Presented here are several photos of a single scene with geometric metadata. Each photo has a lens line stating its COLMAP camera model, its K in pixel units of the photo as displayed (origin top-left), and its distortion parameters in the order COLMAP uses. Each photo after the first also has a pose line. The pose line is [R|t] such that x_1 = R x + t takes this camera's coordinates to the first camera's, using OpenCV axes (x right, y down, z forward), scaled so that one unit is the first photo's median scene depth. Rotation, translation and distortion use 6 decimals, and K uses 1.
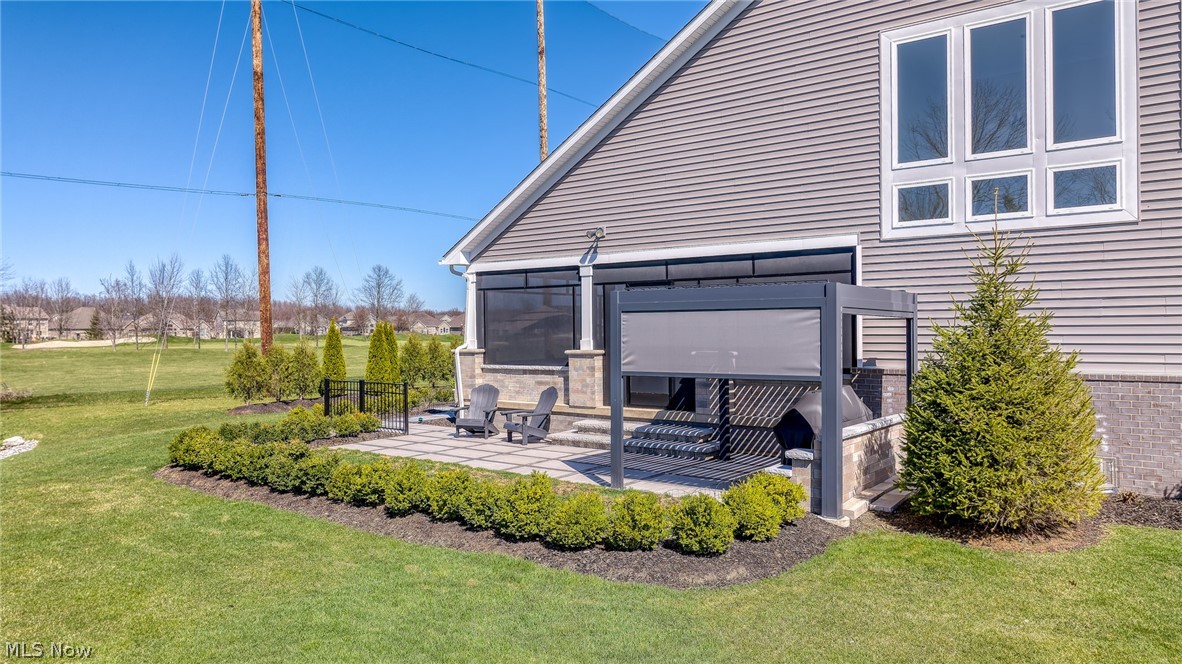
lens RADIAL K [[821.9, 0, 591.0], [0, 821.9, 332.0], [0, 0, 1]] dist [-0.002410, -0.003016]
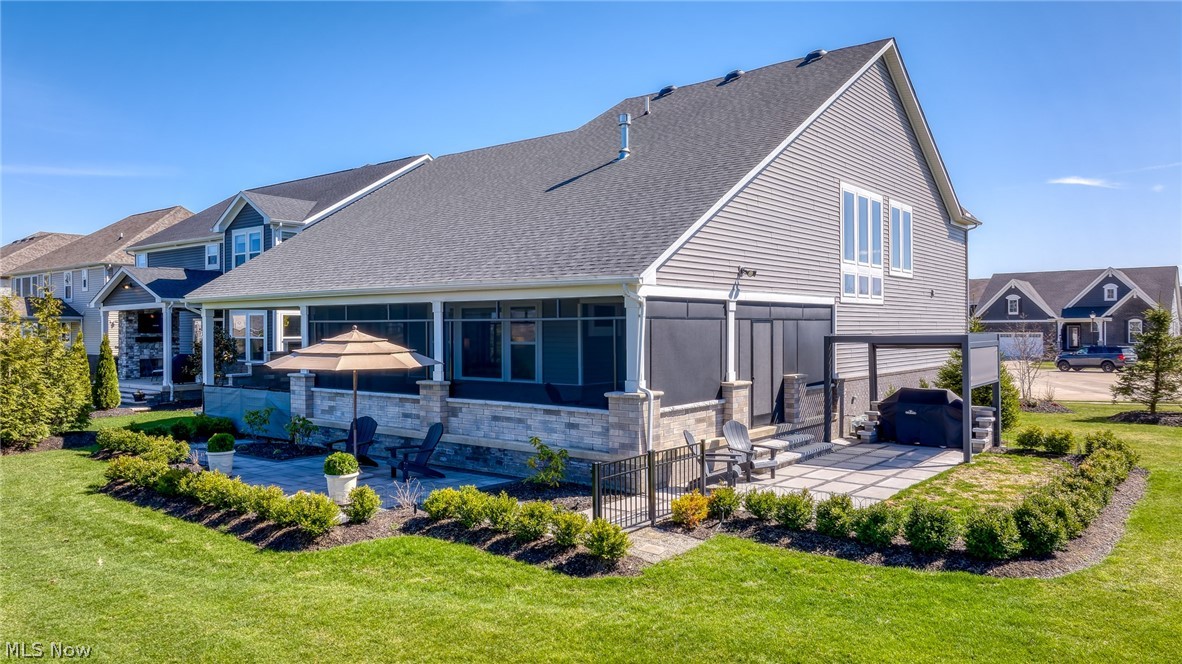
lens RADIAL K [[821.9, 0, 591.0], [0, 821.9, 332.0], [0, 0, 1]] dist [-0.002410, -0.003016]
pose [[0.010006, 0.003599, 0.999943, -1.058534], [0.010768, 0.999935, -0.003707, -0.039551], [-0.999892, 0.010805, 0.009966, 1.173720]]
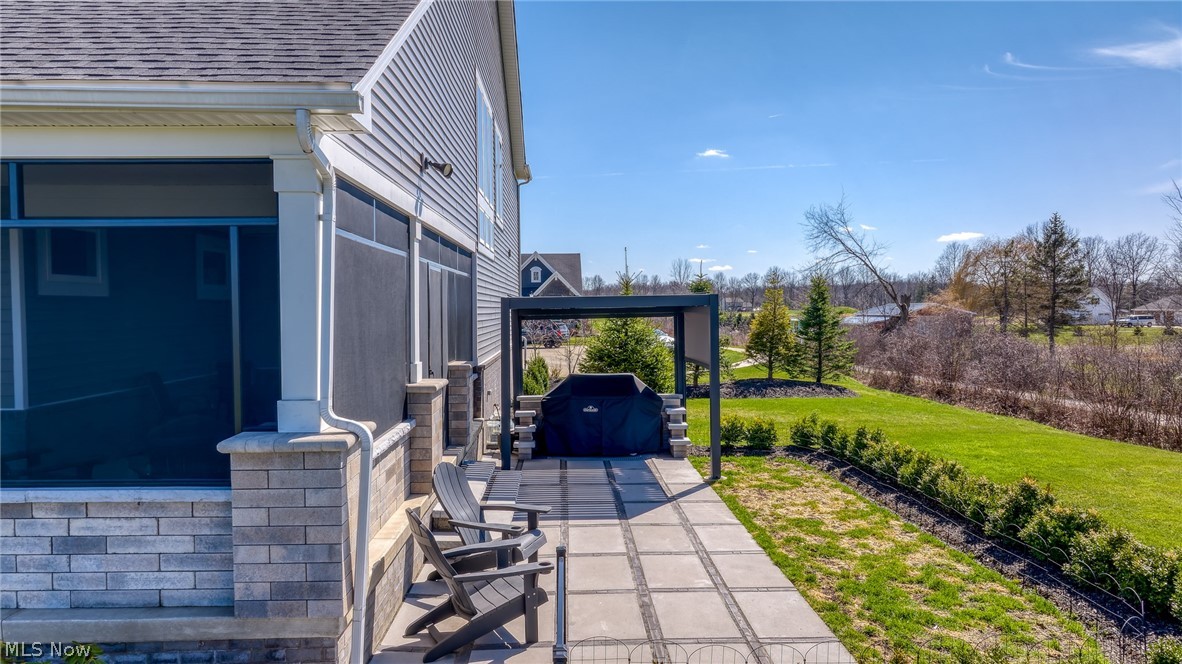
lens RADIAL K [[821.9, 0, 591.0], [0, 821.9, 332.0], [0, 0, 1]] dist [-0.002410, -0.003016]
pose [[-0.637354, -0.008131, 0.770528, -0.481456], [0.018381, 0.999499, 0.025751, -0.021384], [-0.770352, 0.030576, -0.636885, 1.252386]]
